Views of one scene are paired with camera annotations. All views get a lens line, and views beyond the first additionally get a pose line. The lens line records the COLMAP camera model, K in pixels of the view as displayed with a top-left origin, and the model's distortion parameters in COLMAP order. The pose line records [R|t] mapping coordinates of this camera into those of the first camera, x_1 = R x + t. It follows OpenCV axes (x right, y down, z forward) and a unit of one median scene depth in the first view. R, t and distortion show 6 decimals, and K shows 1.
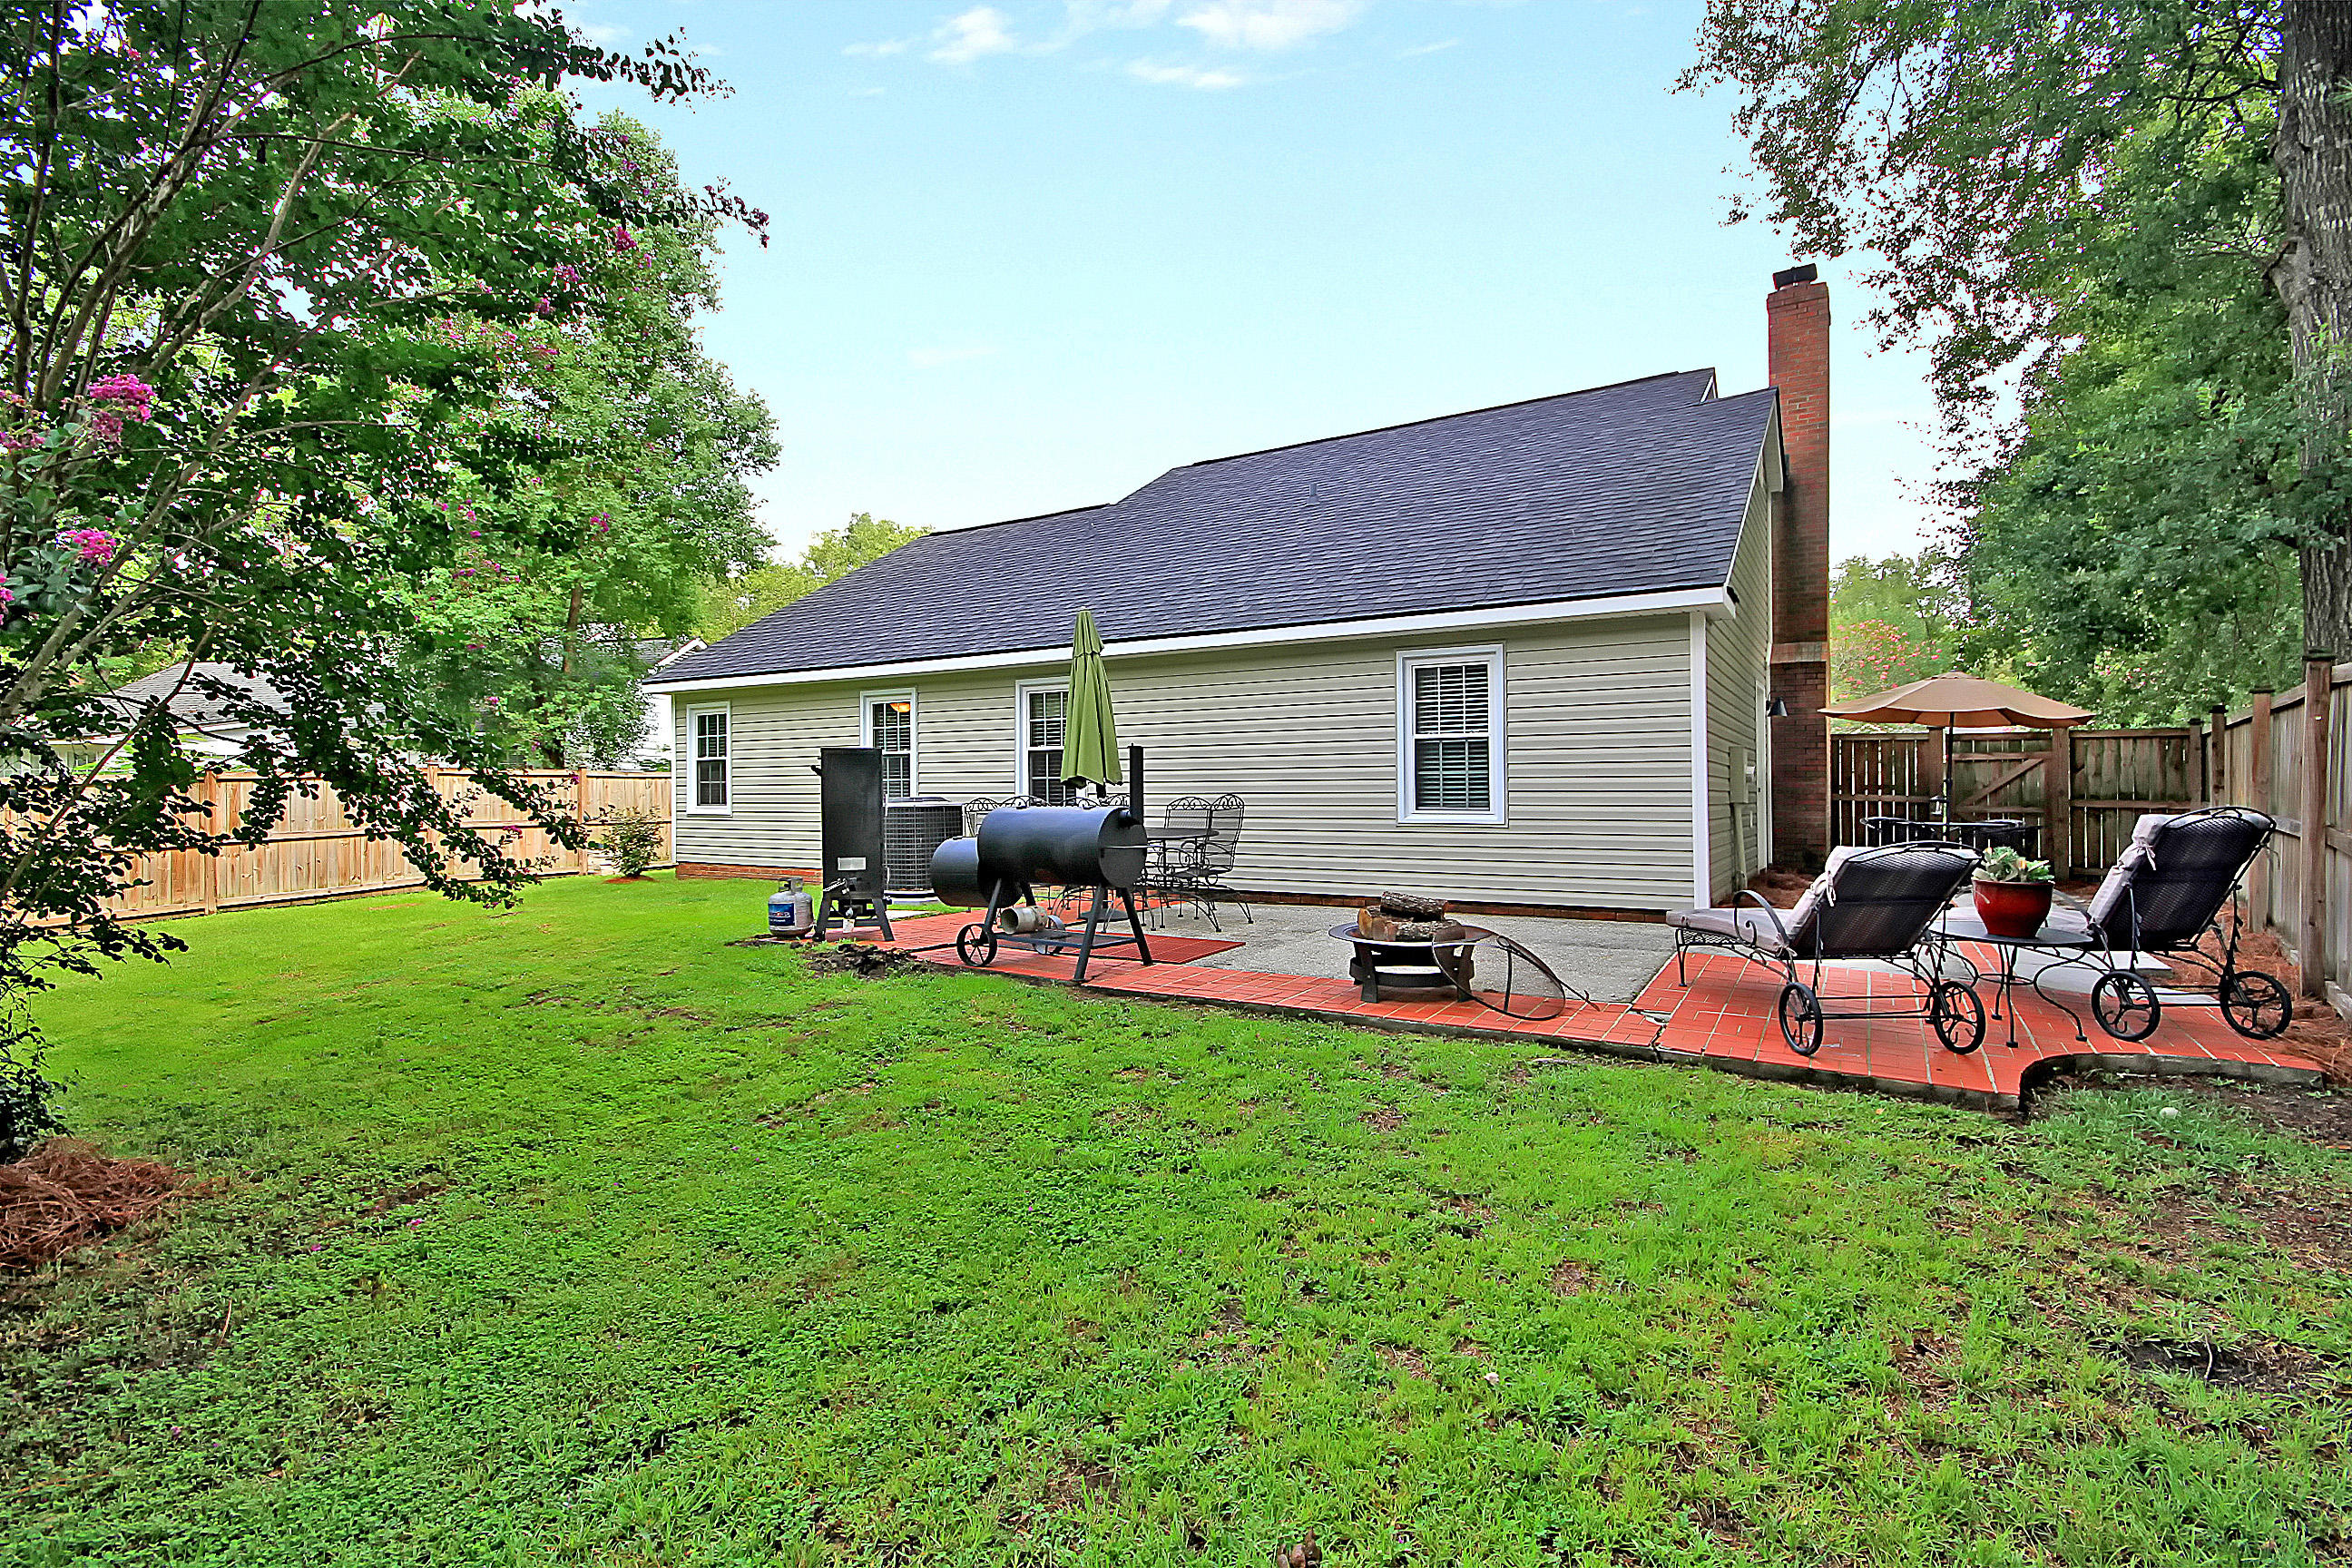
lens RADIAL K [[1078.9, 0, 1177.8], [0, 1078.9, 766.8], [0, 0, 1]] dist [0.000869, -0.016436]
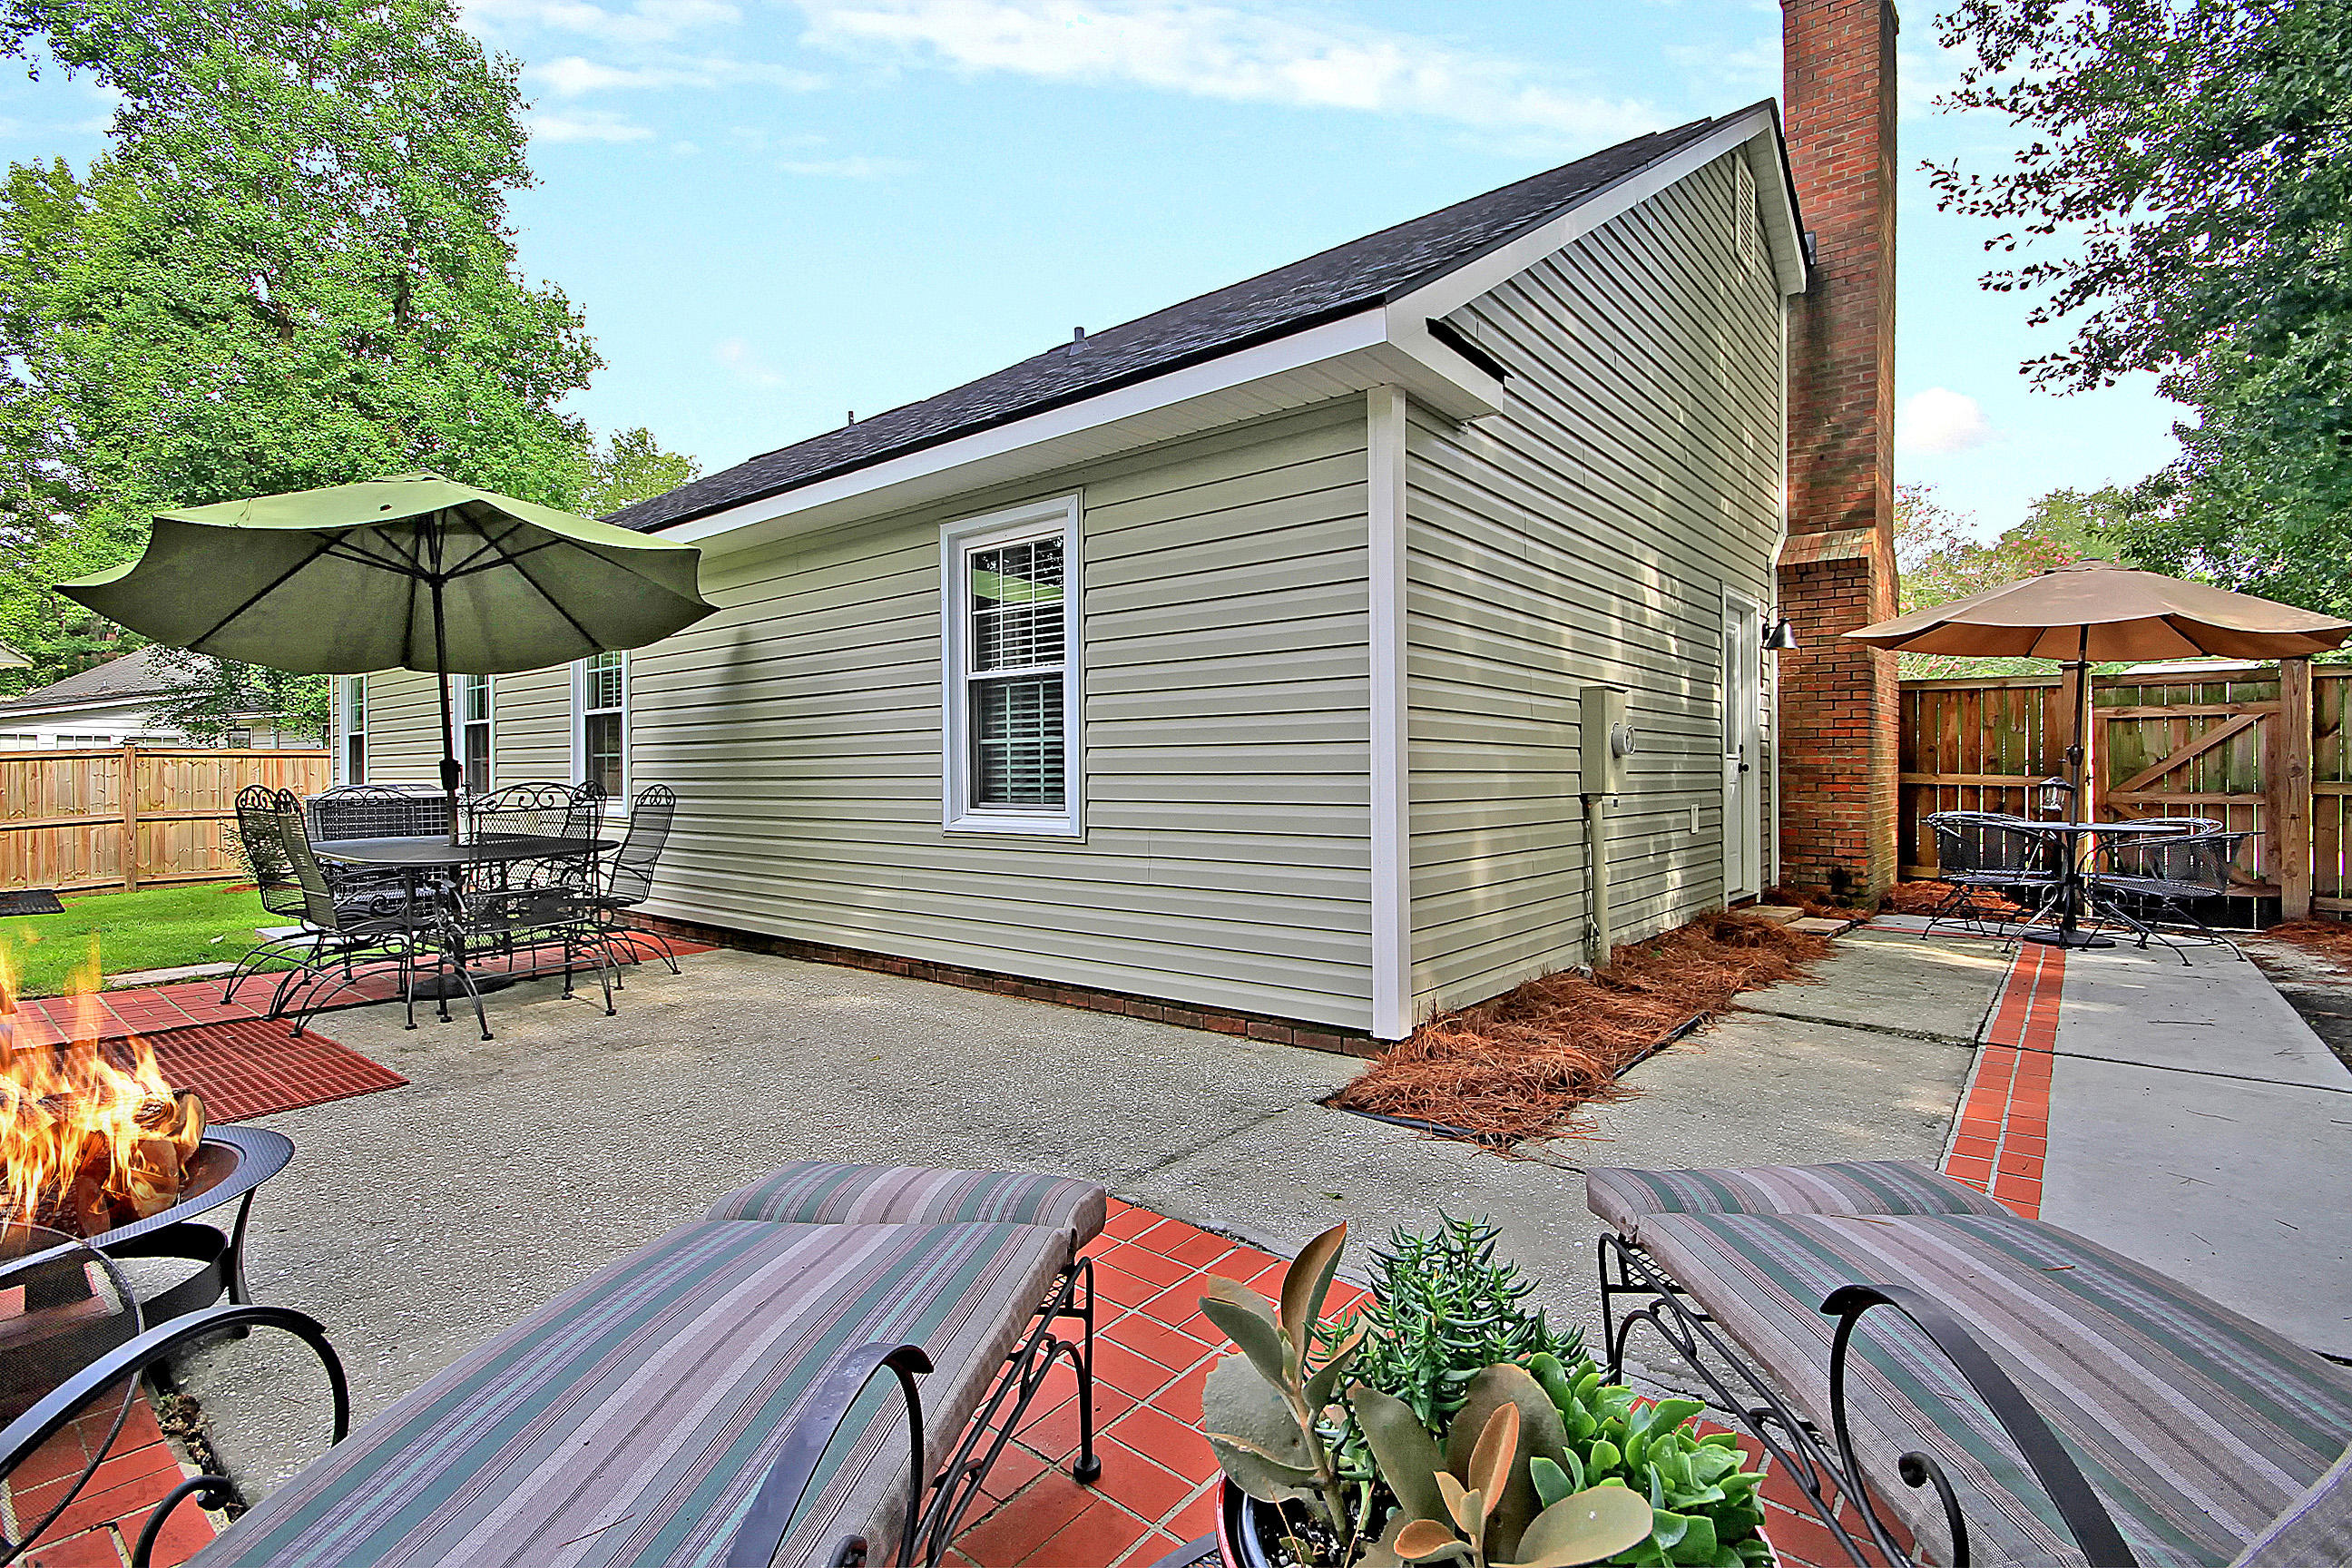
lens RADIAL K [[1121.4, 0, 1131.3], [0, 1121.4, 773.5], [0, 0, 1]] dist [0.002020, -0.012290]
pose [[0.991070, -0.004939, -0.133254, 0.279178], [0.008241, 0.999672, 0.024234, 0.006049], [0.133090, -0.025116, 0.990786, 0.320751]]
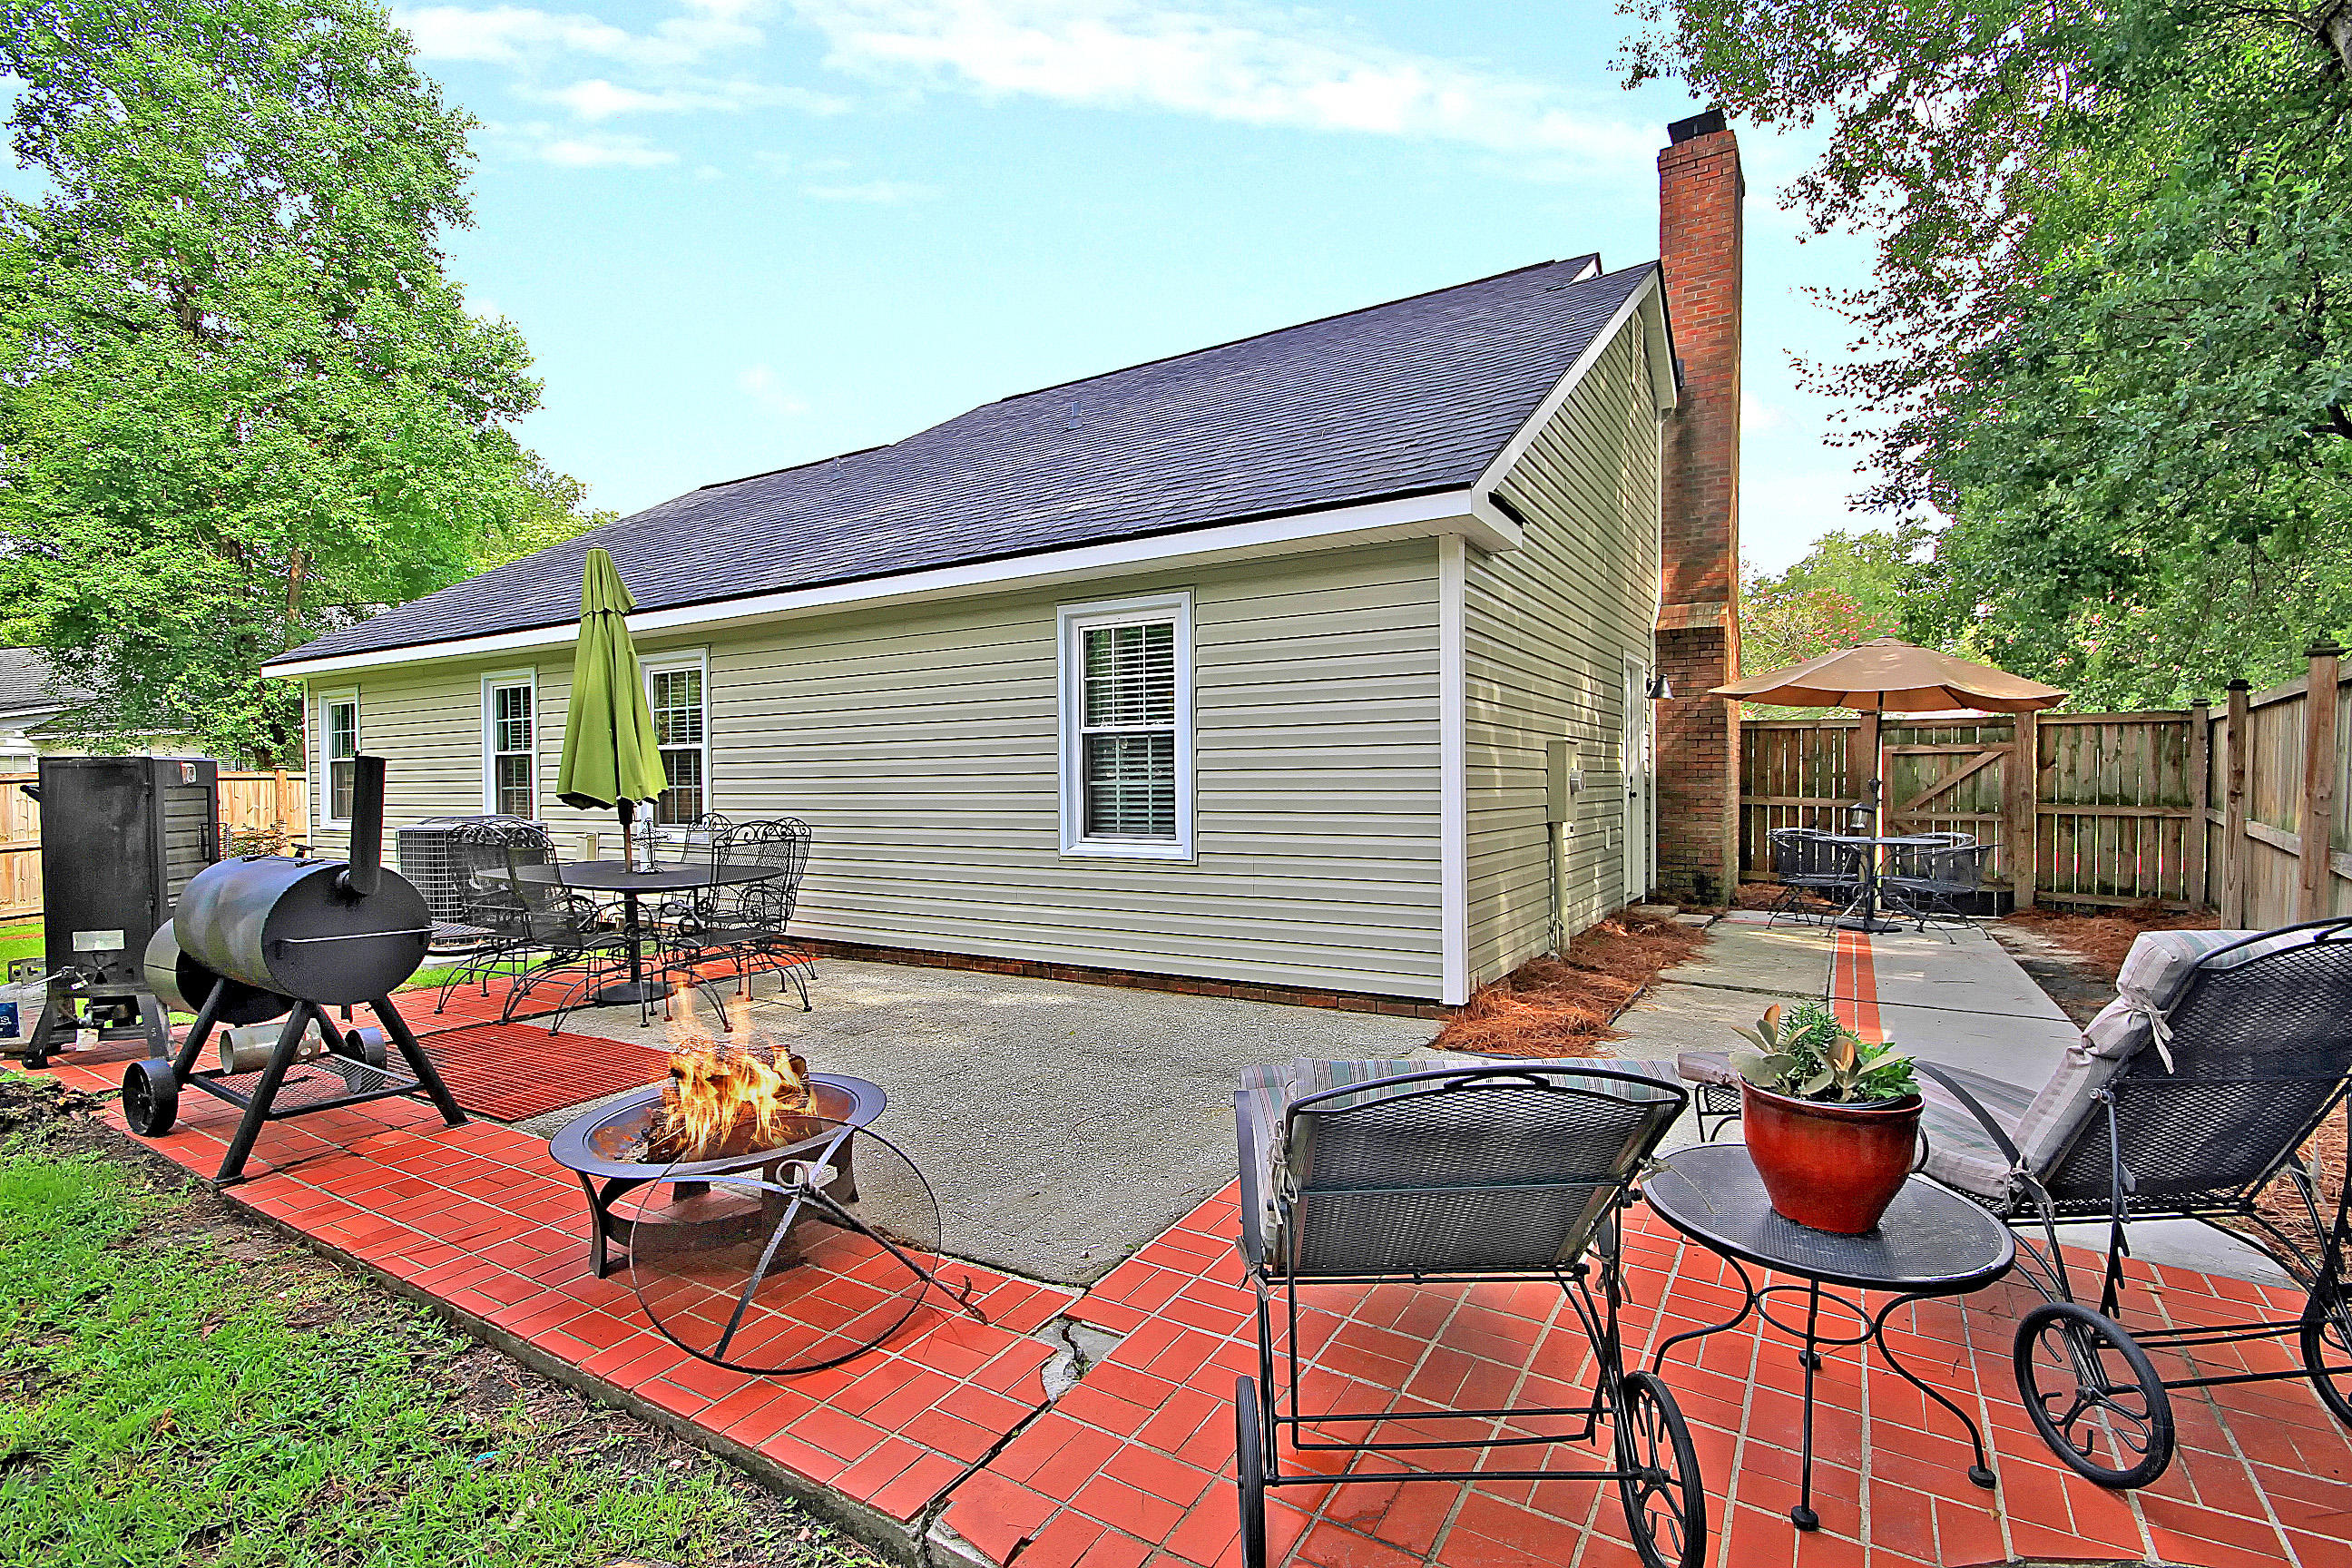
lens RADIAL K [[1119.3, 0, 1158.2], [0, 1119.3, 794.3], [0, 0, 1]] dist [-0.001408, -0.011706]
pose [[0.999817, -0.006606, 0.017950, 0.187654], [0.005977, 0.999374, 0.034873, -0.008938], [-0.018169, -0.034759, 0.999231, 0.211248]]
